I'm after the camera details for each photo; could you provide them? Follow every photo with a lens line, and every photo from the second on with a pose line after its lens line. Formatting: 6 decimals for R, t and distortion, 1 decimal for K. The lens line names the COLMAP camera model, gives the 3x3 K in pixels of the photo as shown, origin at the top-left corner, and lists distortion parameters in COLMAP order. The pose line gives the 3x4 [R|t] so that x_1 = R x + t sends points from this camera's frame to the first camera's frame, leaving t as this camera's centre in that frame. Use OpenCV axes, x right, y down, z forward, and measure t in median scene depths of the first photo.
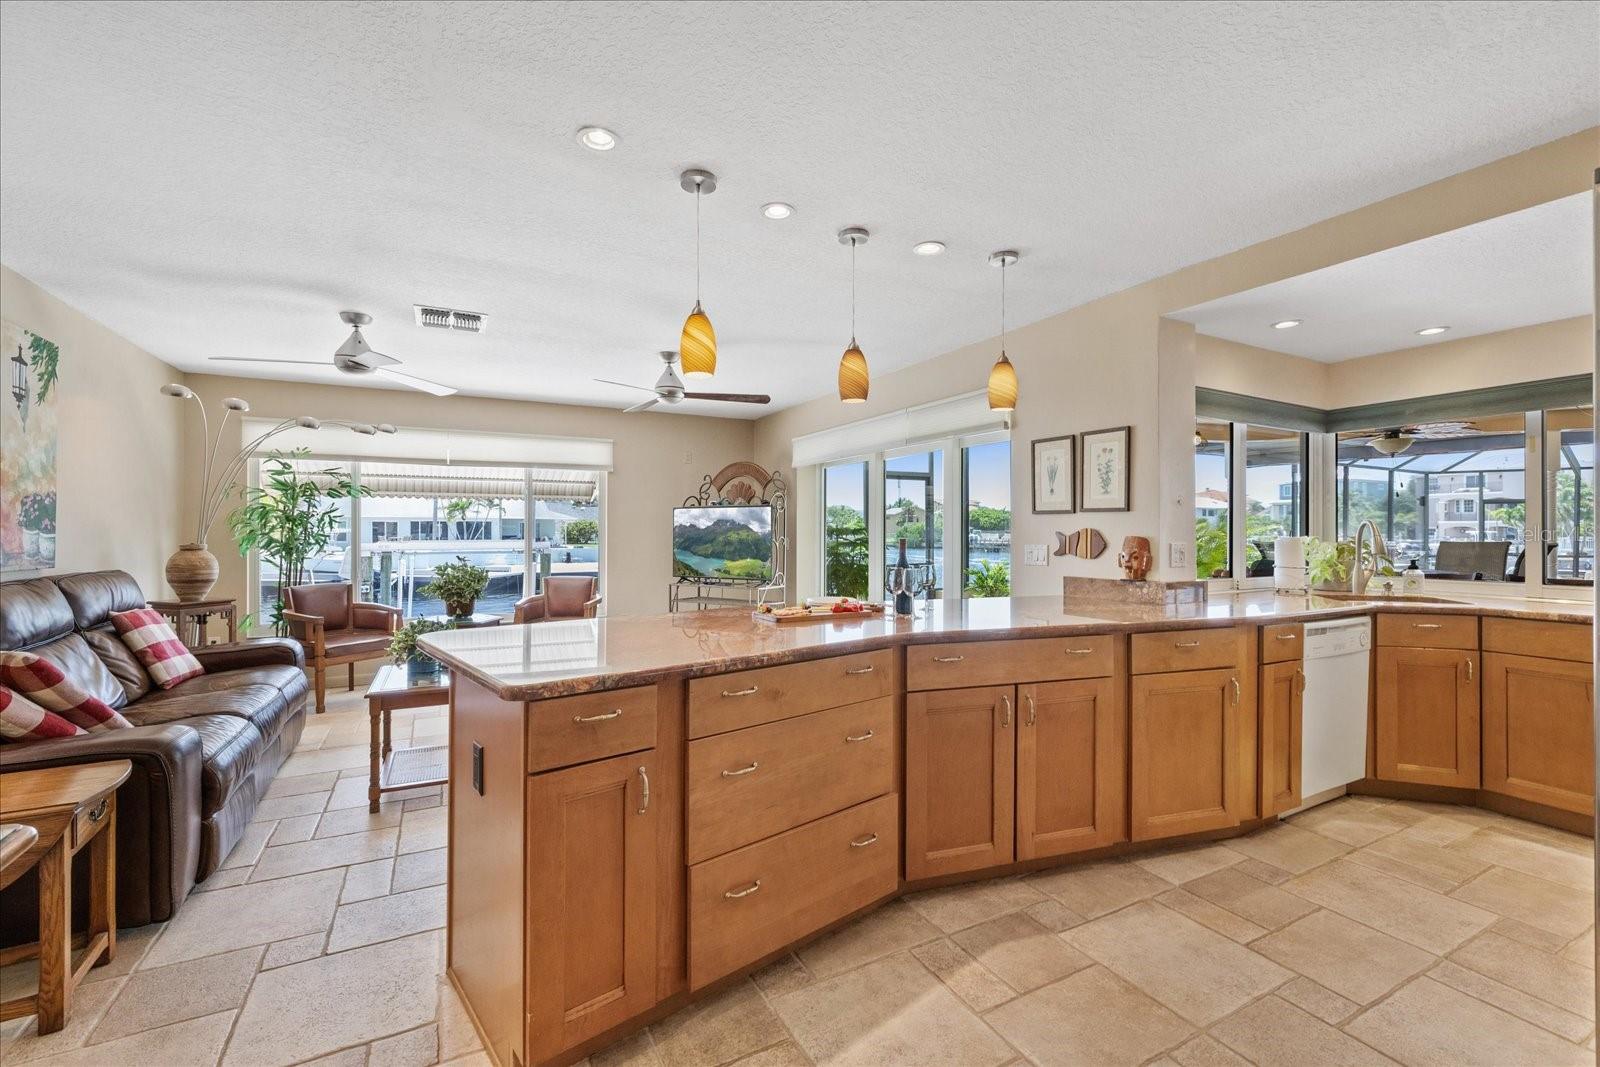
lens RADIAL K [[676.4, 0, 799.7], [0, 676.4, 528.5], [0, 0, 1]] dist [-0.000430, 0.000272]
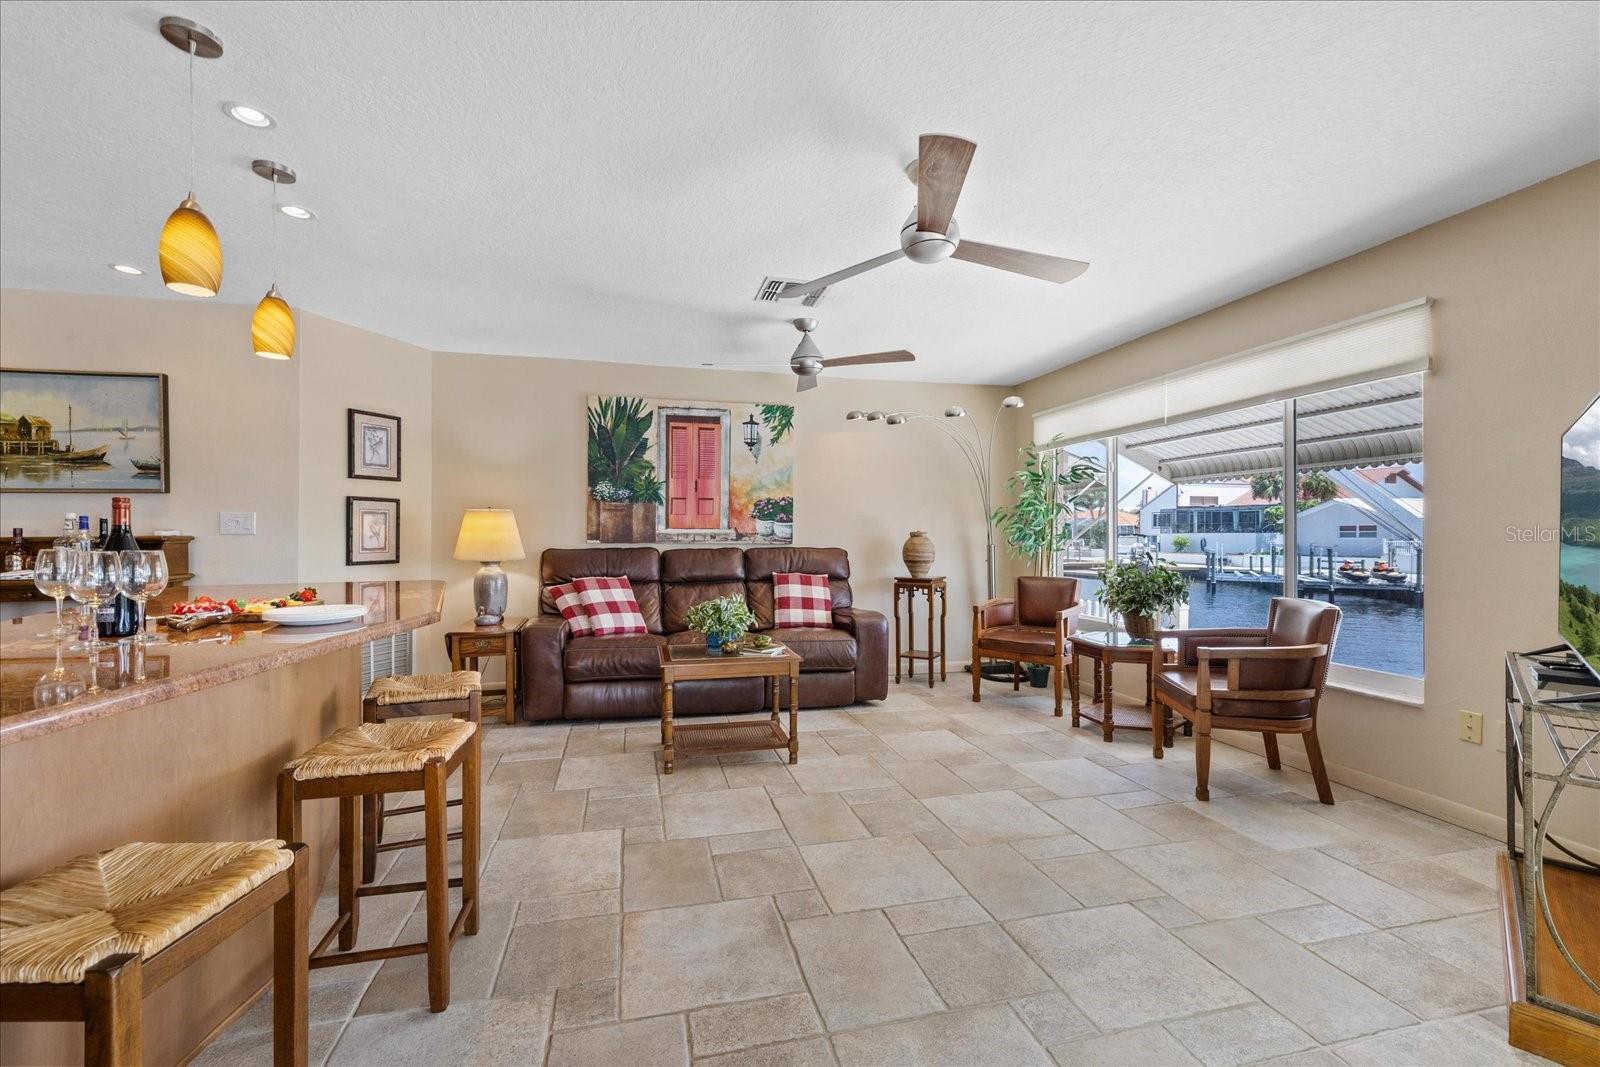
lens RADIAL K [[676.4, 0, 799.7], [0, 676.4, 528.5], [0, 0, 1]] dist [-0.000430, 0.000272]
pose [[-0.239270, -0.009684, -0.970905, 0.482363], [0.002873, 0.999939, -0.010681, 0.040503], [0.970949, -0.005345, -0.239228, 1.465110]]
